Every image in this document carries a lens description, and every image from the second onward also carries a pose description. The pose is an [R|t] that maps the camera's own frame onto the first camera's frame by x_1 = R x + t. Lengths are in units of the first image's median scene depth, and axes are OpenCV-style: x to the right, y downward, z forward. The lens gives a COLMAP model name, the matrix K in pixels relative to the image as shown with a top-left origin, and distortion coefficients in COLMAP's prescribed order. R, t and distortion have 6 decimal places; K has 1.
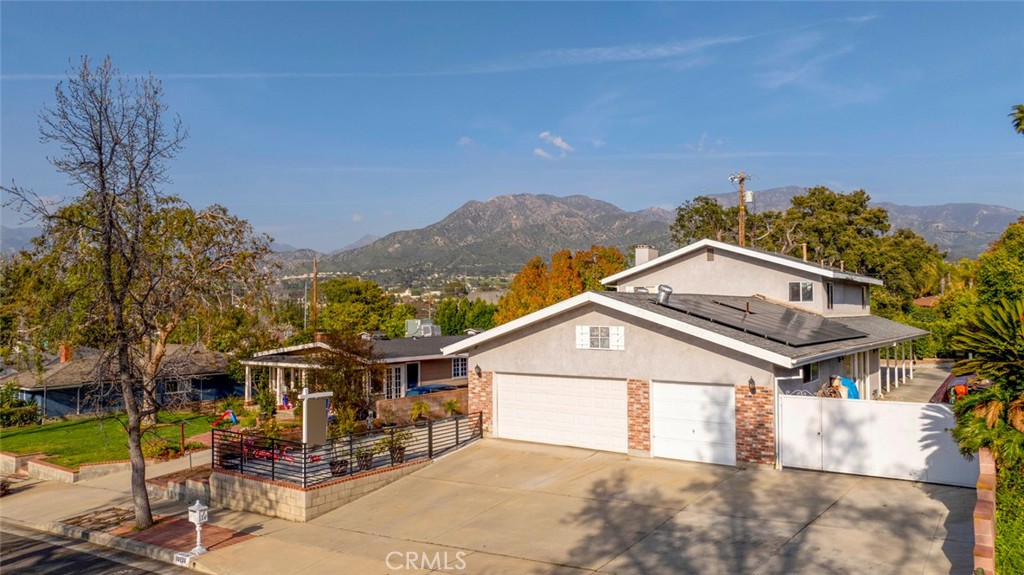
lens RADIAL K [[720.5, 0, 516.4], [0, 720.5, 285.0], [0, 0, 1]] dist [-0.025478, 0.022245]
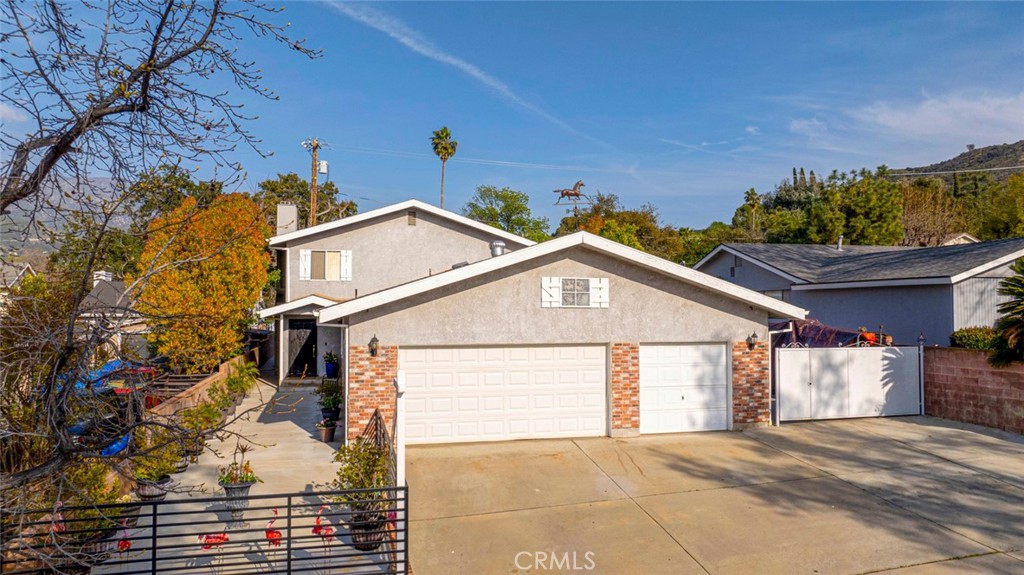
lens RADIAL K [[720.5, 0, 516.4], [0, 720.5, 285.0], [0, 0, 1]] dist [-0.025478, 0.022245]
pose [[0.637529, 0.034072, 0.769673, -0.549168], [-0.033917, 0.999294, -0.016143, 0.083374], [-0.769679, -0.015814, 0.638235, 0.577198]]
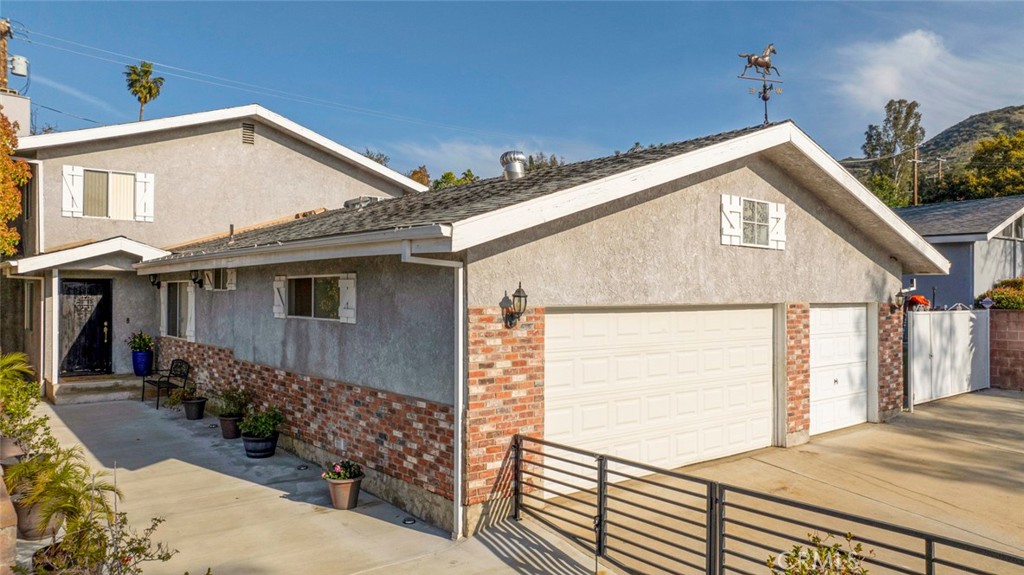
lens RADIAL K [[720.5, 0, 516.4], [0, 720.5, 285.0], [0, 0, 1]] dist [-0.025478, 0.022245]
pose [[0.249304, 0.019417, 0.968231, -0.415352], [-0.043172, 0.999028, -0.008918, 0.132224], [-0.967462, -0.039577, 0.249900, 1.080290]]
